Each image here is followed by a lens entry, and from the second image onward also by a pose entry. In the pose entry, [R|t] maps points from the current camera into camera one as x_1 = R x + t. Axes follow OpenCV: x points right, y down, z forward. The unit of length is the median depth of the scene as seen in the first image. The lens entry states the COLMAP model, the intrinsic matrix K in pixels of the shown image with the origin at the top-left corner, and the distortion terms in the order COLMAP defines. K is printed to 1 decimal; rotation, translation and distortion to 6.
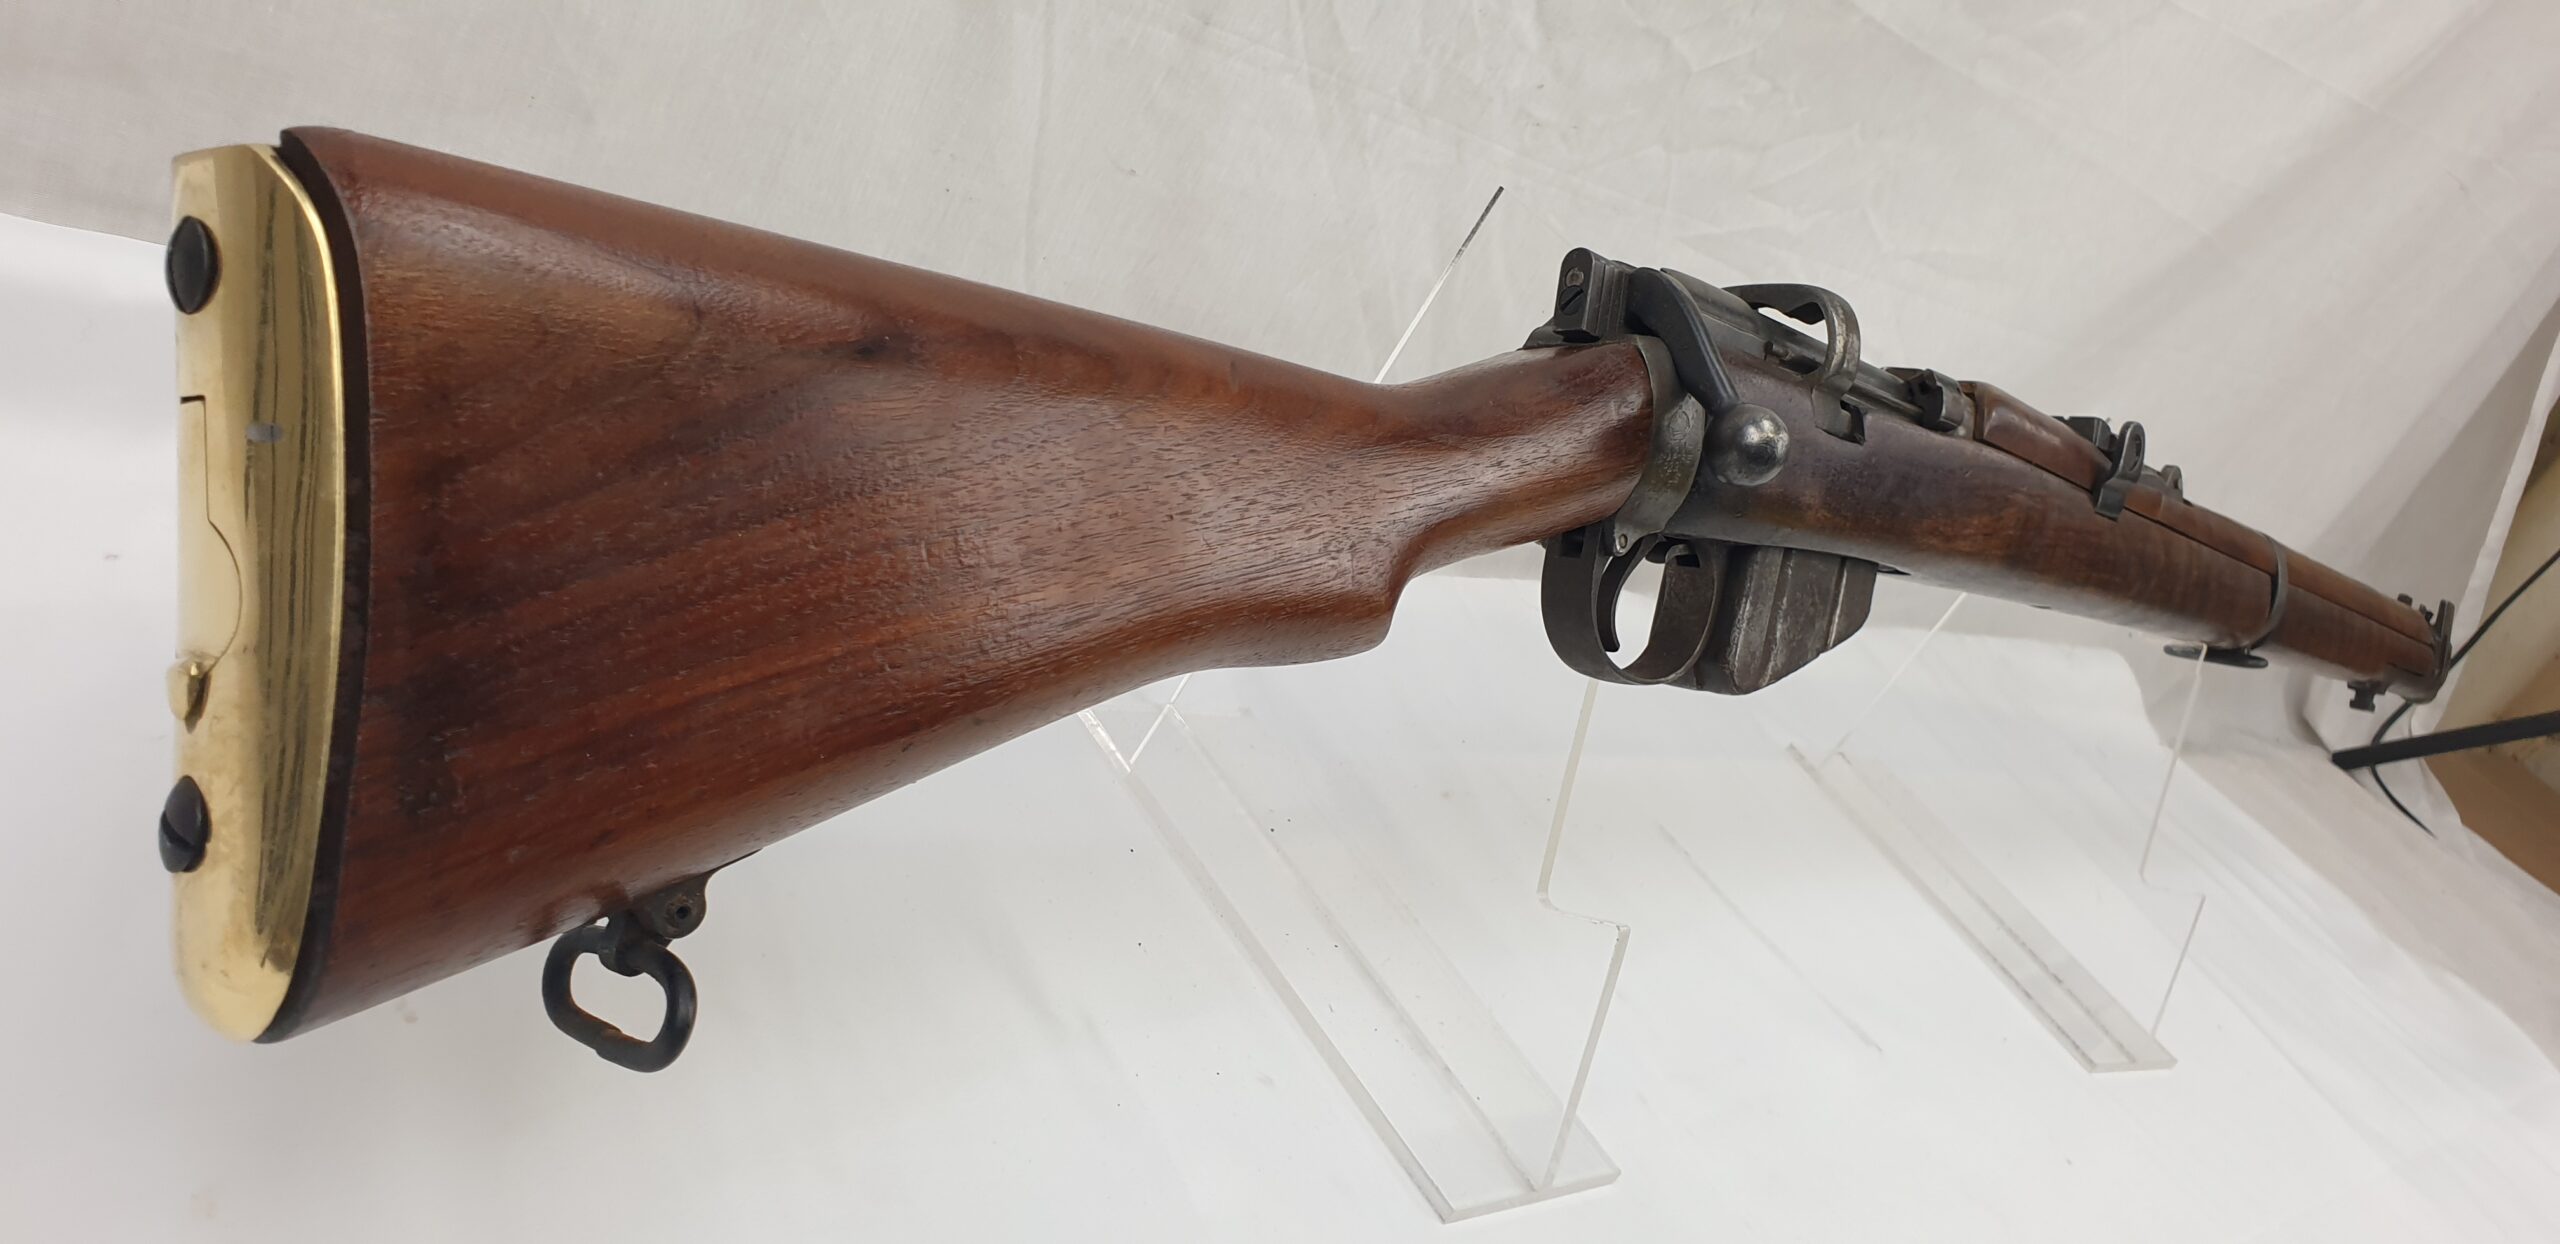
lens RADIAL K [[1883.3, 0, 1238.9], [0, 1883.3, 621.8], [0, 0, 1]] dist [0.130787, -0.000619]
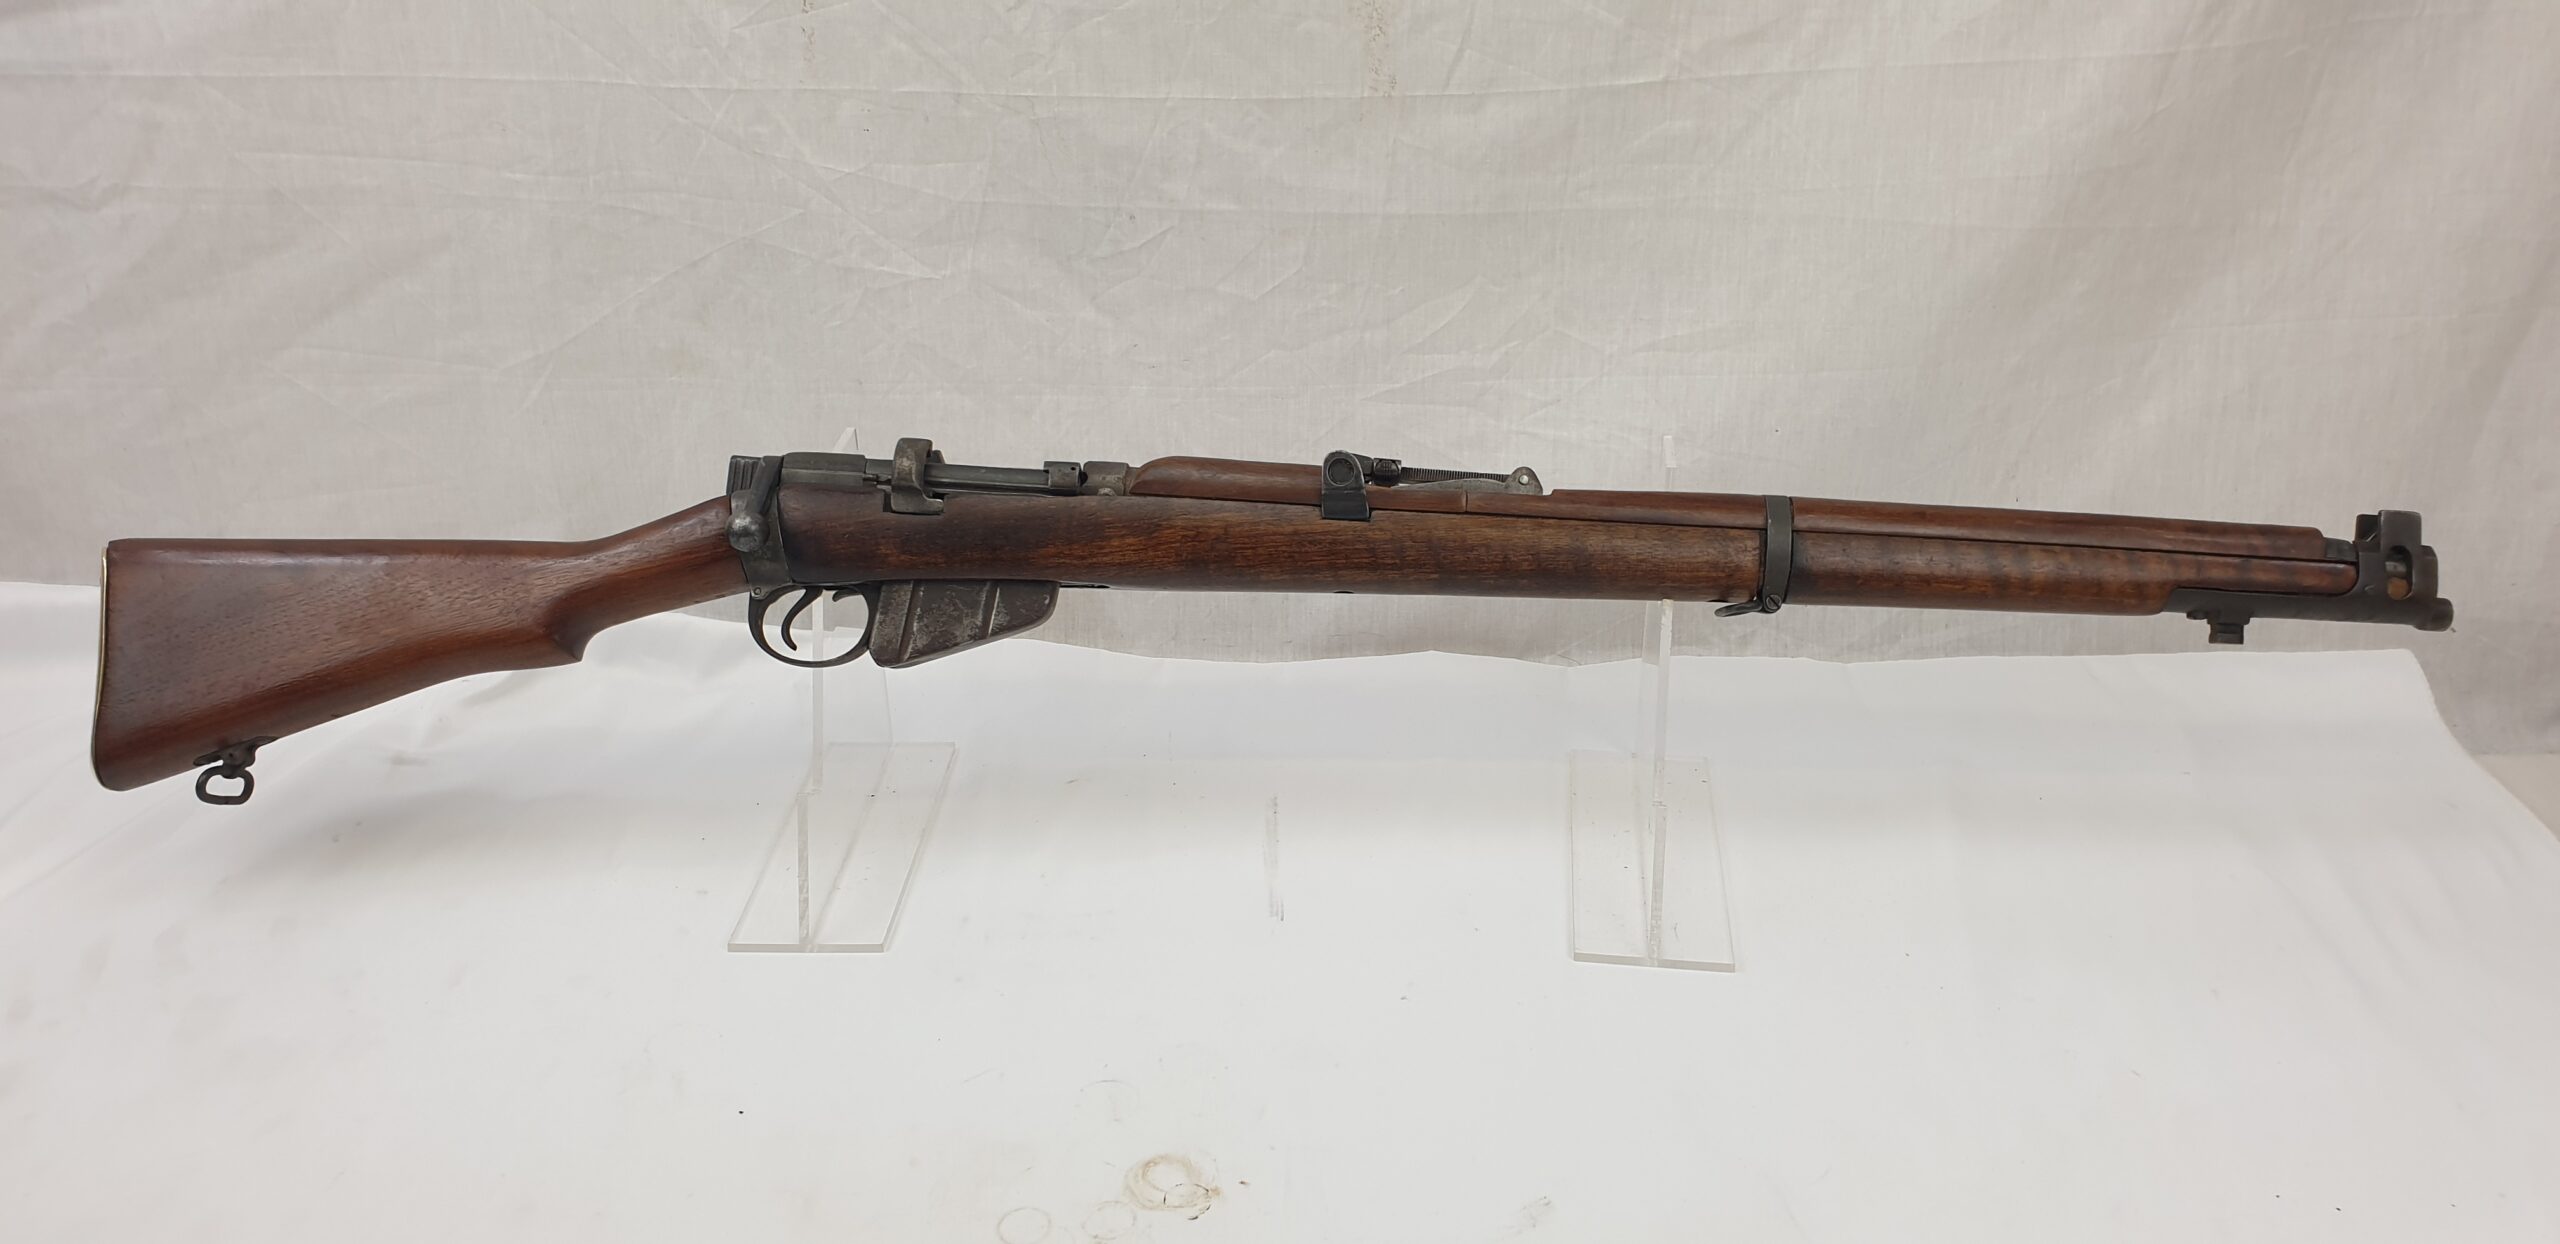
lens RADIAL K [[1852.8, 0, 1325.6], [0, 1852.8, 739.5], [0, 0, 1]] dist [0.138695, -0.191689]
pose [[0.672102, -0.169139, -0.720882, 2.302918], [0.055937, 0.982377, -0.178341, 0.568744], [0.738342, 0.079539, 0.669719, 0.176513]]
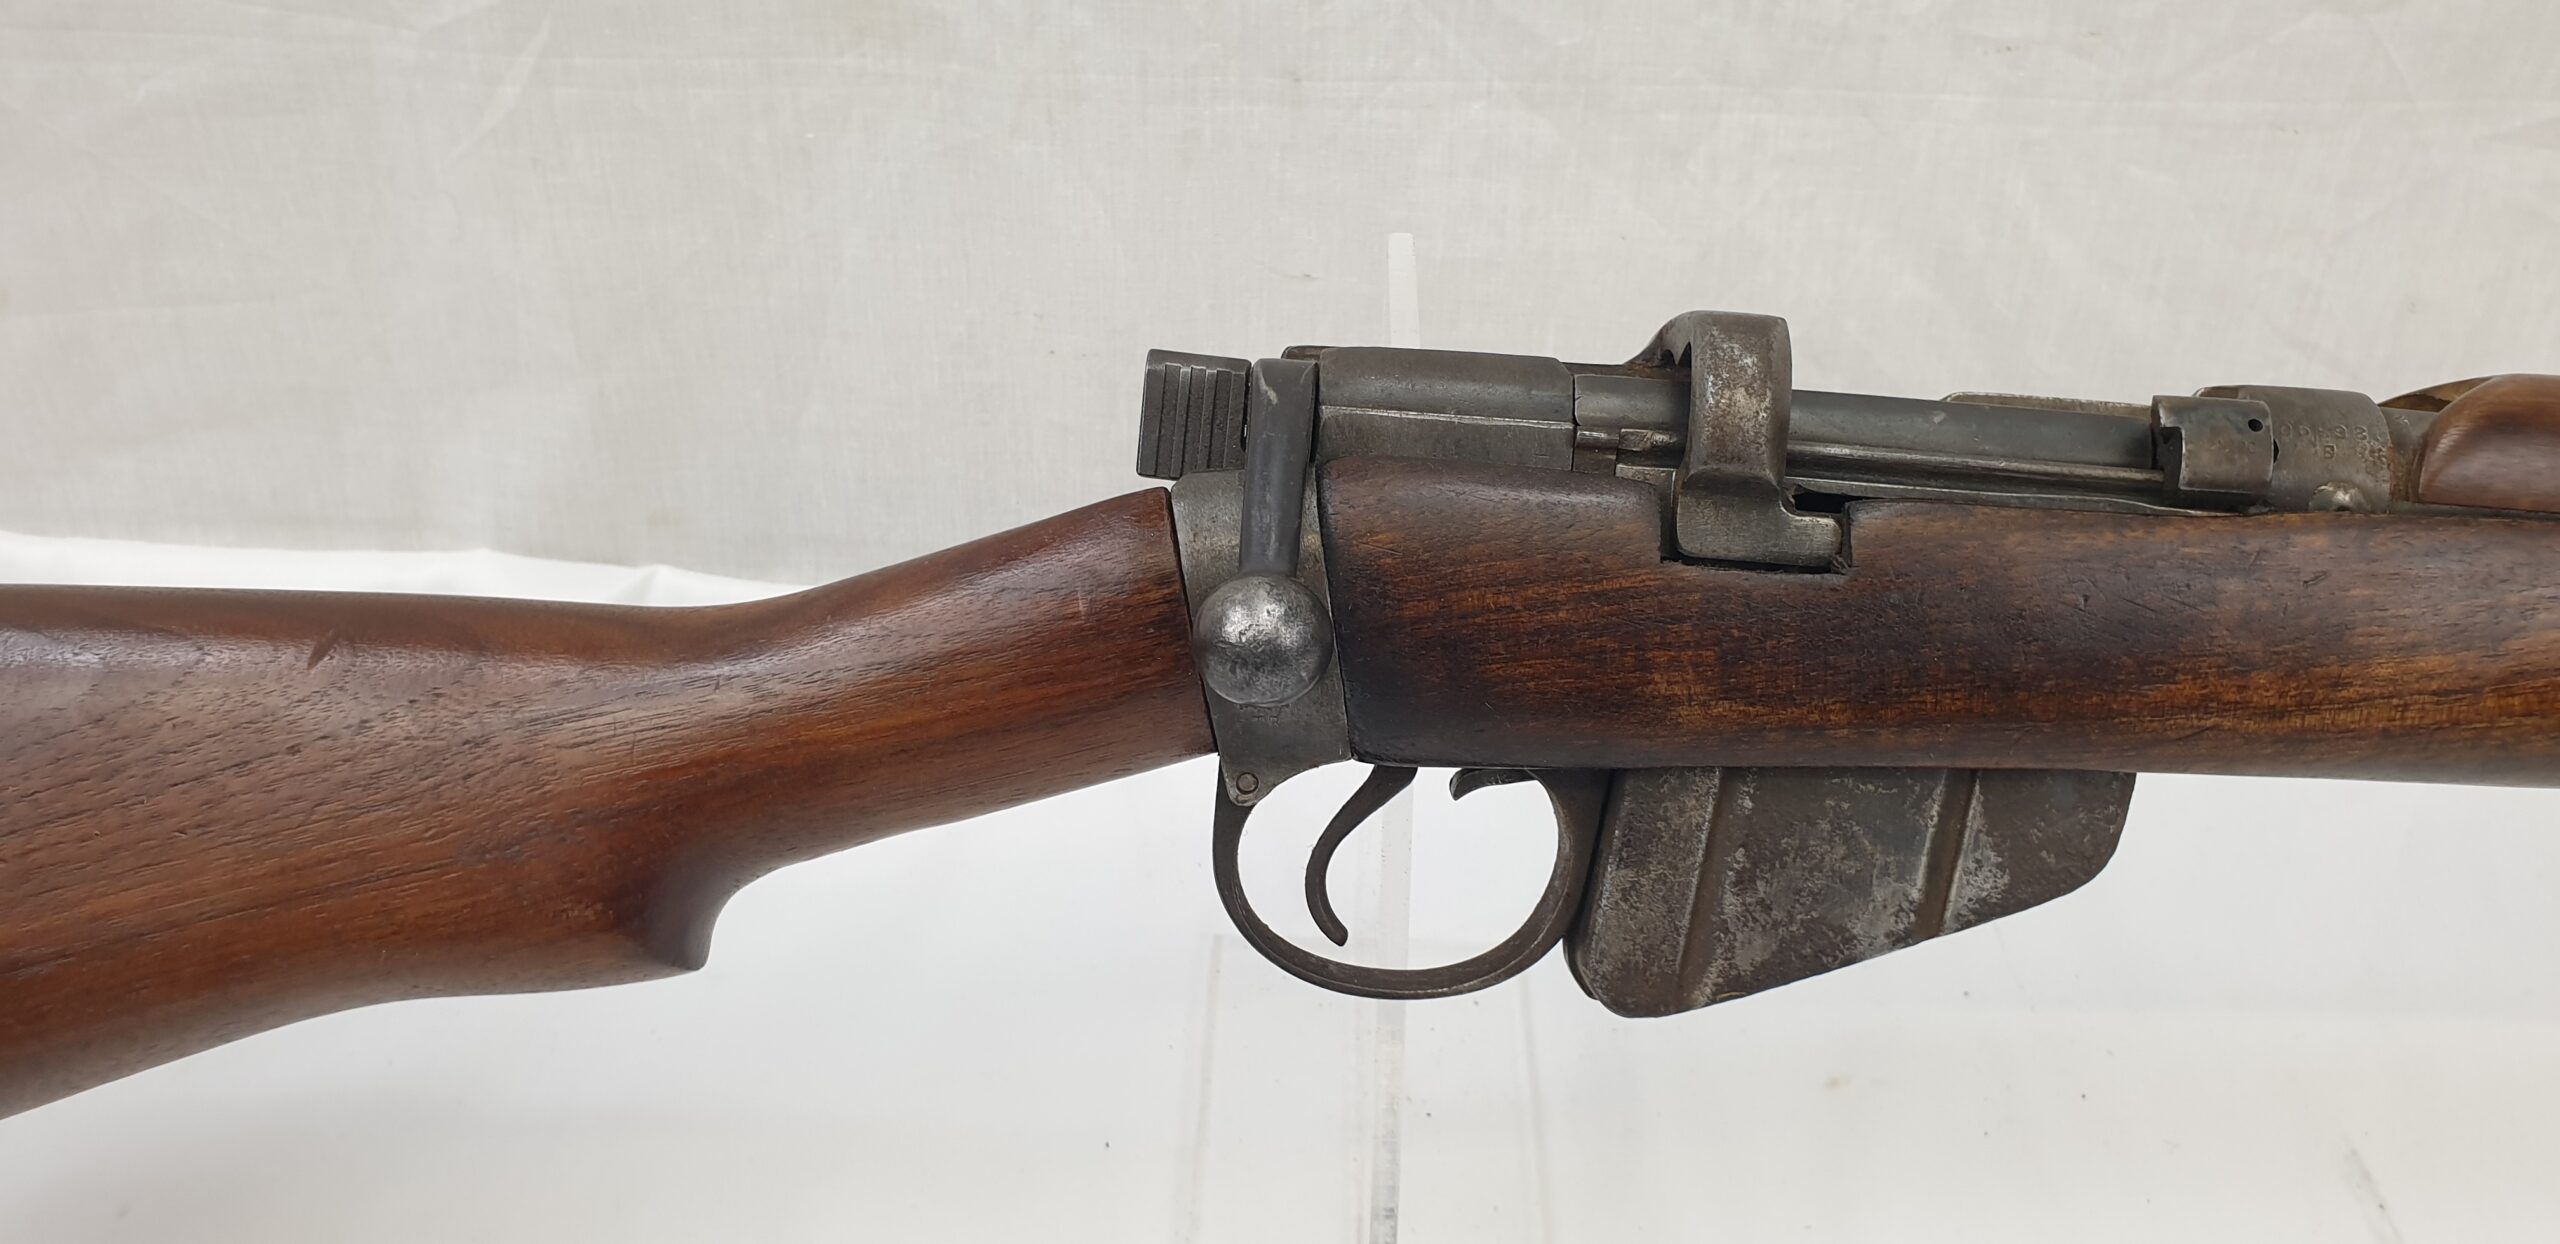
lens RADIAL K [[1920.0, 0, 1328.0], [0, 1920.0, 666.4], [0, 0, 1]] dist [-0.004313, -0.007655]
pose [[0.694000, -0.045465, -0.718538, 0.807616], [0.040556, 0.998888, -0.024033, -0.076810], [0.718832, -0.012462, 0.695072, 0.670710]]
